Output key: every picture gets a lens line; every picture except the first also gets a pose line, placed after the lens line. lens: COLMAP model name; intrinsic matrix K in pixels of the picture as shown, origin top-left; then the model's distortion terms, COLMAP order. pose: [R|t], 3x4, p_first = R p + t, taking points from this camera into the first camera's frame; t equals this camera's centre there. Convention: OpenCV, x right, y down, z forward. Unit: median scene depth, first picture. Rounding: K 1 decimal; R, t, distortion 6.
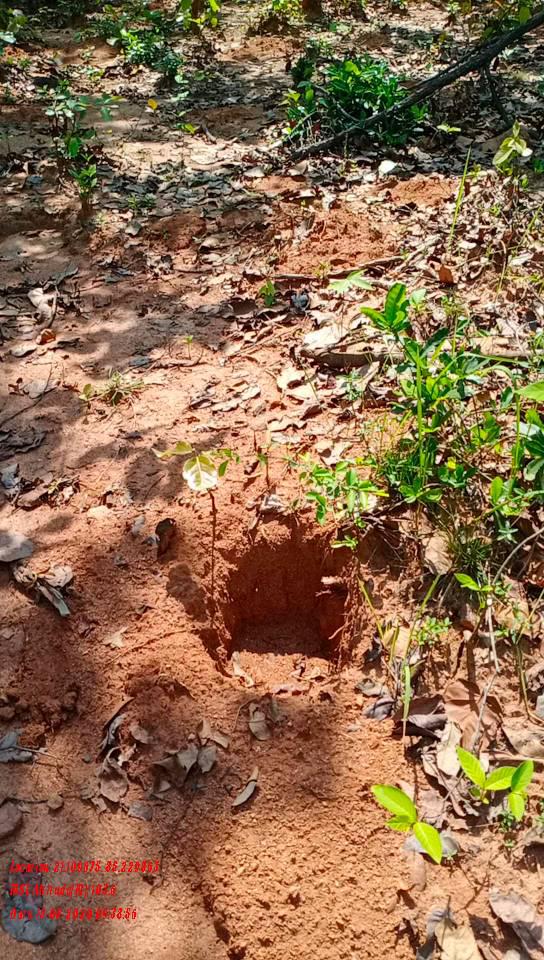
lens RADIAL K [[765.9, 0, 272.0], [0, 765.9, 480.0], [0, 0, 1]] dist [0.097854, -0.180832]
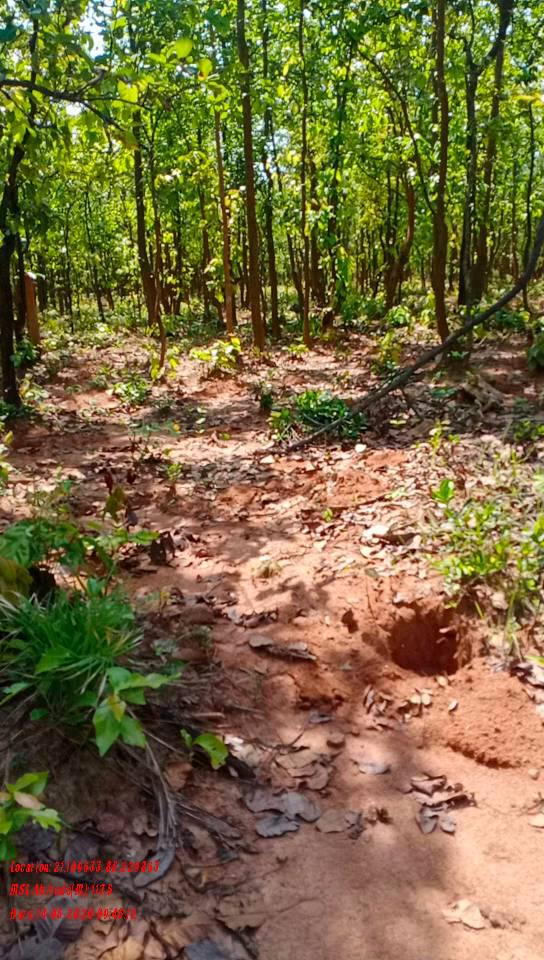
lens RADIAL K [[765.9, 0, 272.0], [0, 765.9, 480.0], [0, 0, 1]] dist [0.097854, -0.180832]
pose [[0.982384, -0.086541, 0.165624, -0.396566], [0.142932, 0.918920, -0.367637, 0.275413], [-0.120380, 0.384834, 0.915102, -0.511880]]
